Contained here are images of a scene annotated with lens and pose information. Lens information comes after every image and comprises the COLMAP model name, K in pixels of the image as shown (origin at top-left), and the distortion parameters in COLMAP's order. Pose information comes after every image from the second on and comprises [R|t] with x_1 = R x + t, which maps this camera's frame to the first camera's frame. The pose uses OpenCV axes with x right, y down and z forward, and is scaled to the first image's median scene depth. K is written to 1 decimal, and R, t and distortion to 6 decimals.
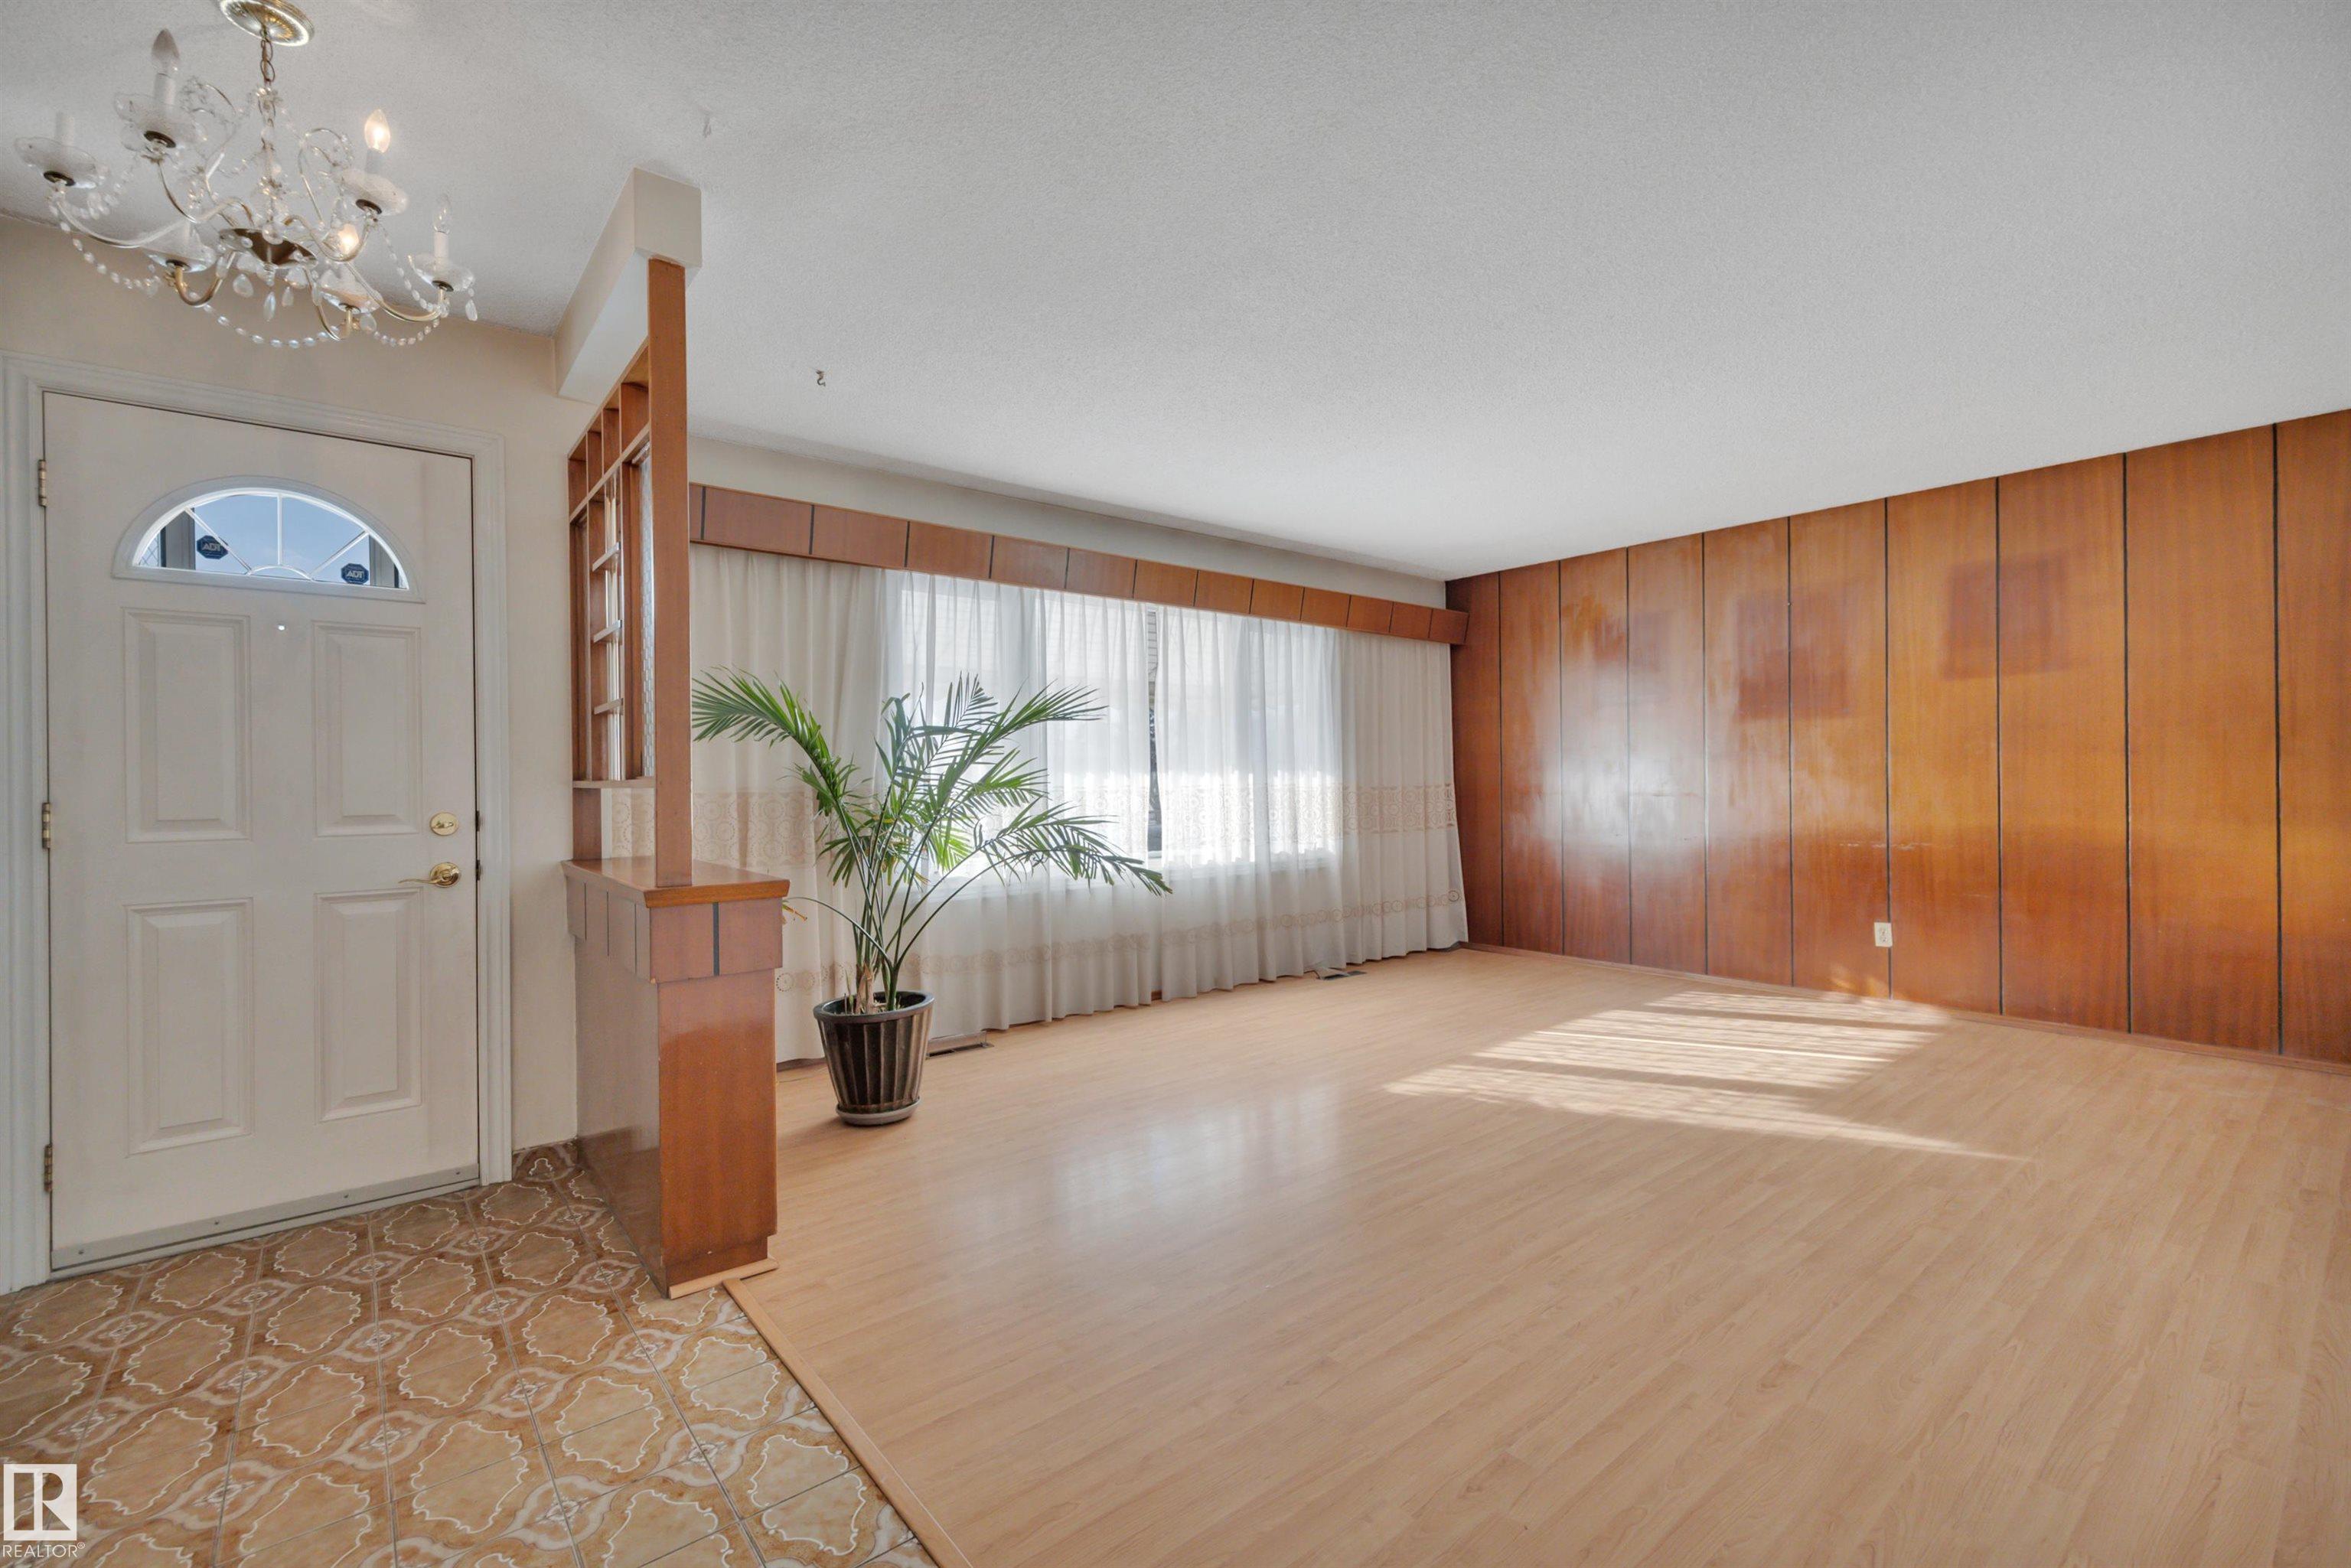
lens RADIAL K [[968.5, 0, 1167.1], [0, 968.5, 781.5], [0, 0, 1]] dist [0.000954, 0.000240]
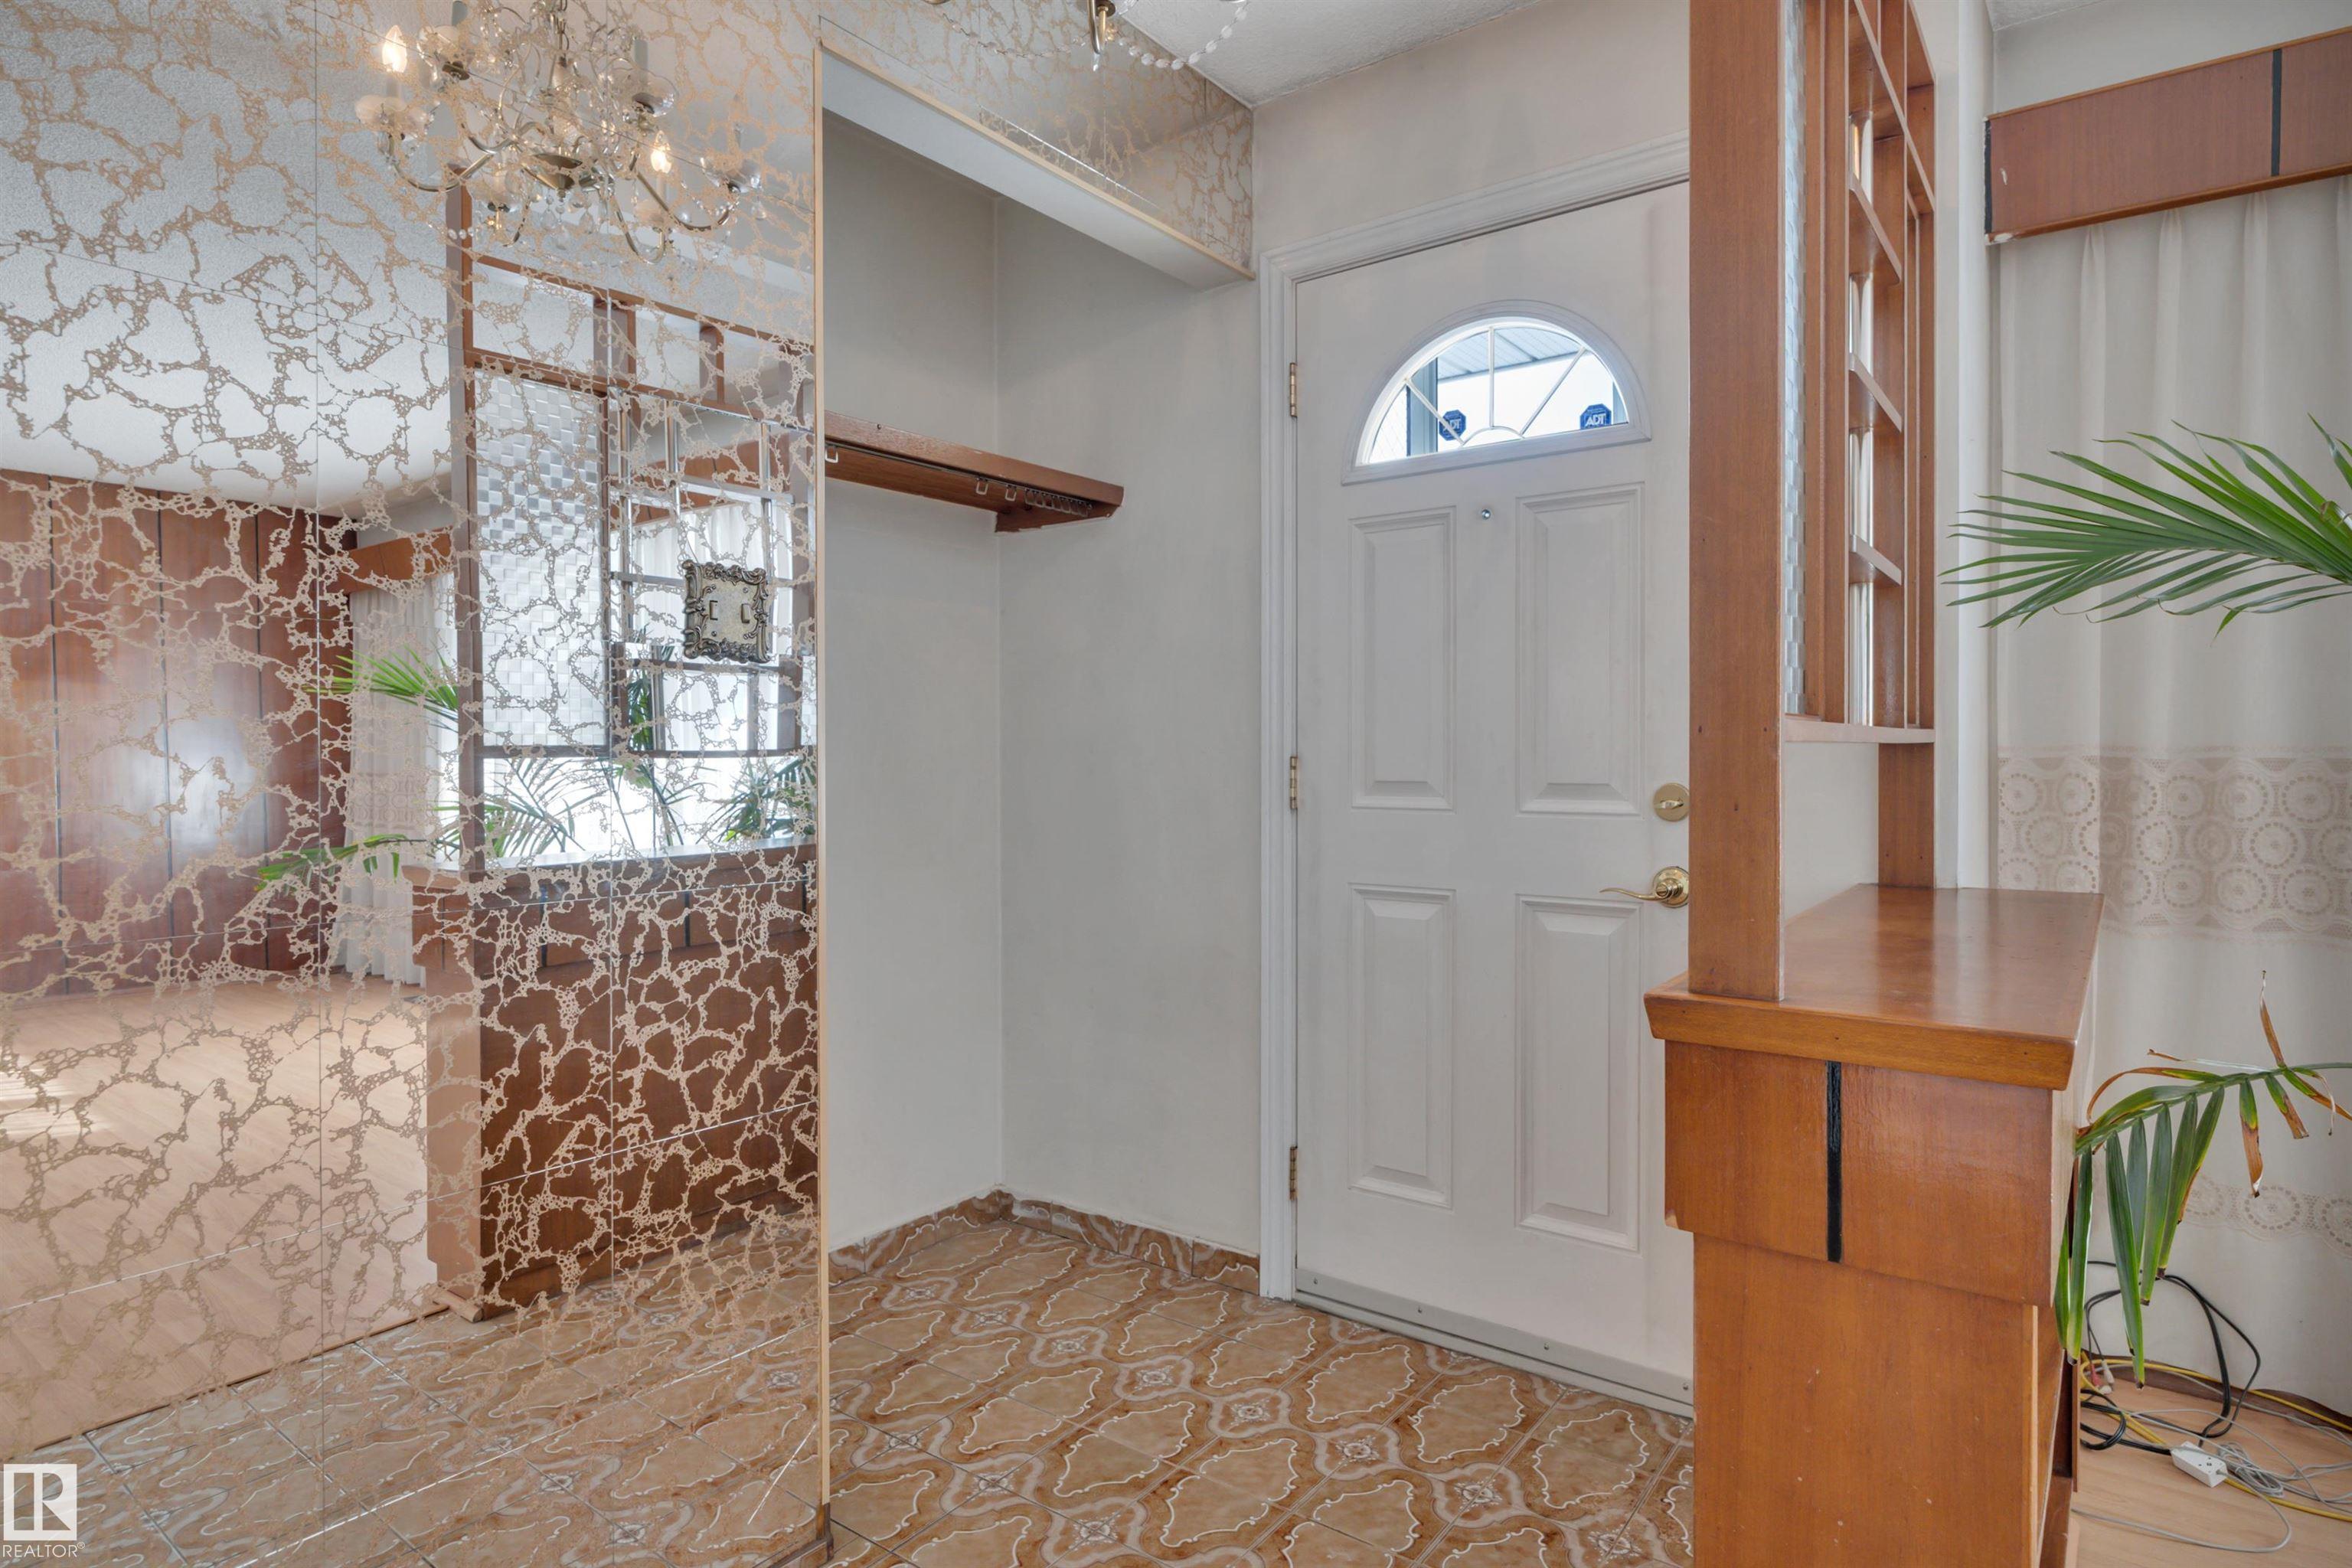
lens RADIAL K [[1282.1, 0, 1174.3], [0, 1282.1, 761.5], [0, 0, 1]] dist [-0.000943, -0.000669]
pose [[0.240739, 0.019708, -0.970390, -0.057419], [0.001590, 0.999784, 0.020699, 0.001983], [0.970589, -0.006526, 0.240655, 0.584914]]
